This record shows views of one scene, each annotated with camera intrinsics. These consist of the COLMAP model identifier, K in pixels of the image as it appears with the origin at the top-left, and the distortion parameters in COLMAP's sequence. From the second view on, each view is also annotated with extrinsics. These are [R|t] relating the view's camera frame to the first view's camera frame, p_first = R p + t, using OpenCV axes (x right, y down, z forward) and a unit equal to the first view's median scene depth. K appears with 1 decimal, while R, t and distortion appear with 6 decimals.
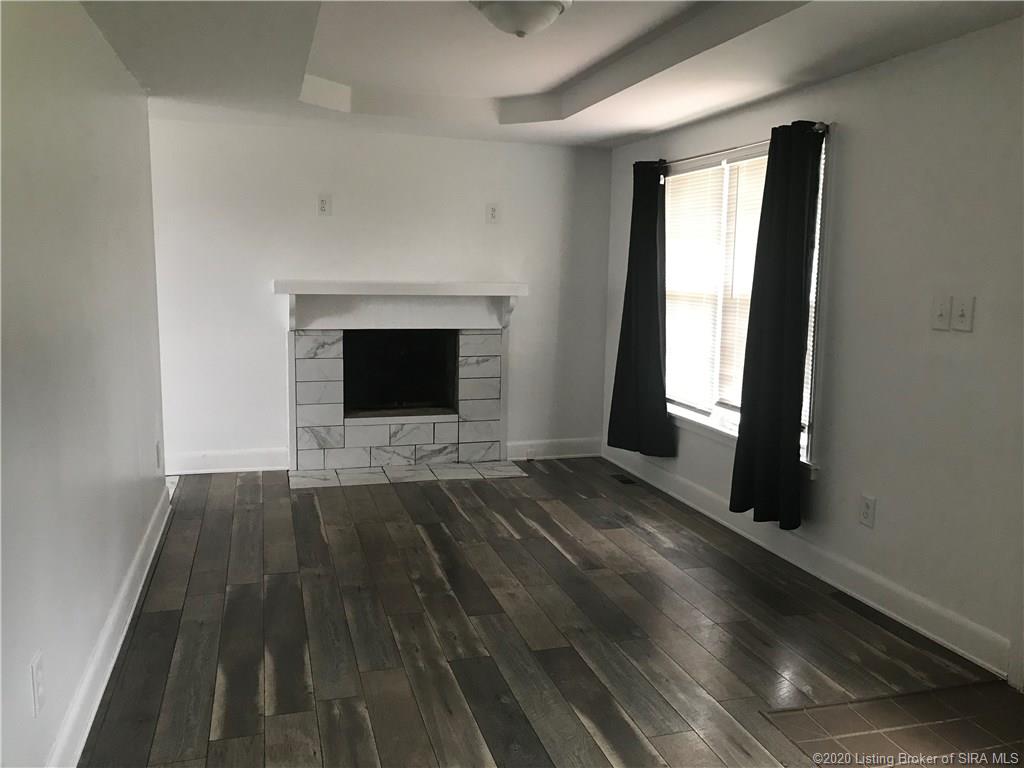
lens RADIAL K [[843.7, 0, 510.6], [0, 843.7, 370.7], [0, 0, 1]] dist [0.152747, -0.277309]
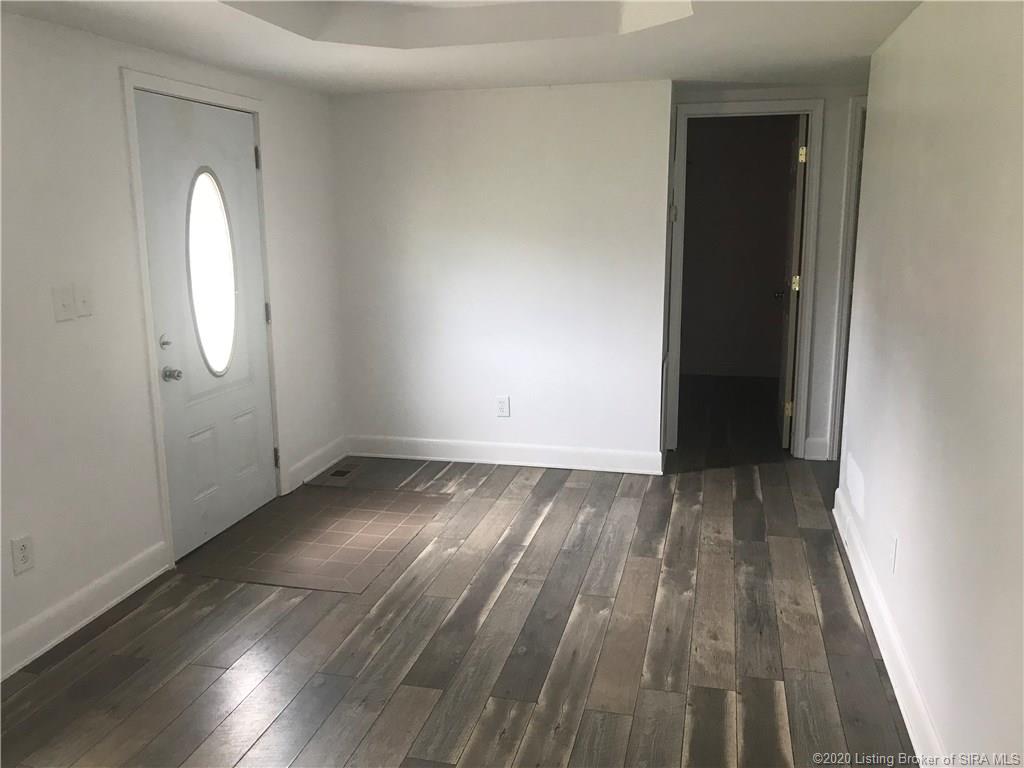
lens RADIAL K [[838.7, 0, 509.6], [0, 838.7, 379.7], [0, 0, 1]] dist [0.004134, 0.001239]
pose [[-0.861264, -0.102914, 0.497627, -0.248741], [0.061965, 0.950699, 0.303860, -0.141021], [-0.504365, 0.292540, -0.812426, 0.893130]]
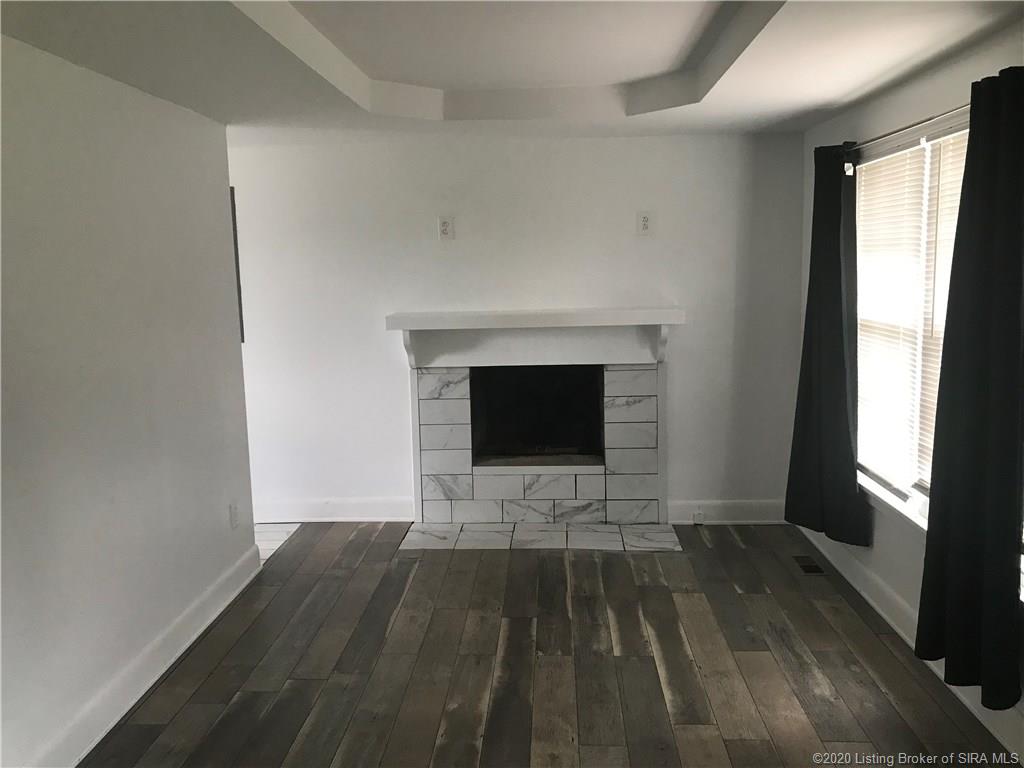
lens RADIAL K [[843.7, 0, 510.6], [0, 843.7, 370.7], [0, 0, 1]] dist [0.152747, -0.277309]
pose [[0.943718, 0.003654, -0.330730, 0.135593], [-0.002853, 0.999992, 0.002909, -0.047460], [0.330738, -0.001802, 0.943721, 0.187999]]
